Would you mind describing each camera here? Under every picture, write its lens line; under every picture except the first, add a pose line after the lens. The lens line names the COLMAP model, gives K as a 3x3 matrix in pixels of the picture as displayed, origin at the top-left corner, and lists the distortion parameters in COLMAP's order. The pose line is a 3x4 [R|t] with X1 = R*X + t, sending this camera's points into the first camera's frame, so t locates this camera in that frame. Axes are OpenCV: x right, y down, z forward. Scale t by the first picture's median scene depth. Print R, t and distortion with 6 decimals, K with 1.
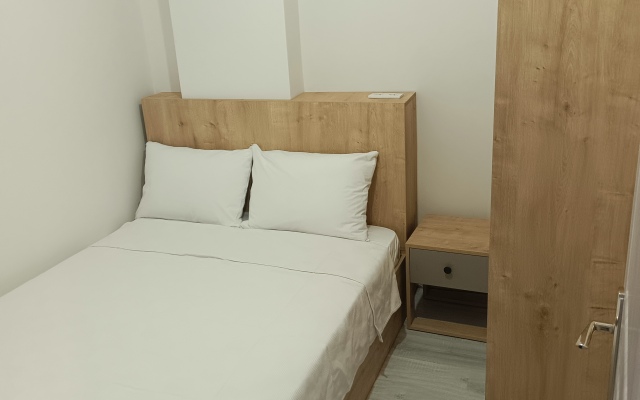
lens RADIAL K [[622.8, 0, 322.8], [0, 622.8, 201.6], [0, 0, 1]] dist [0.032912, 0.000000]
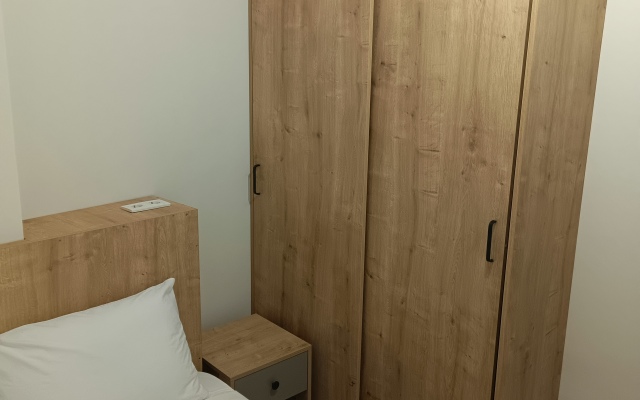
lens RADIAL K [[622.8, 0, 321.1], [0, 622.8, 195.9], [0, 0, 1]] dist [0.032912, 0.000000]
pose [[0.430304, -0.159481, 0.888484, -0.488751], [0.267305, 0.962637, 0.043332, -0.159755], [-0.862198, 0.218851, 0.456857, 0.472678]]
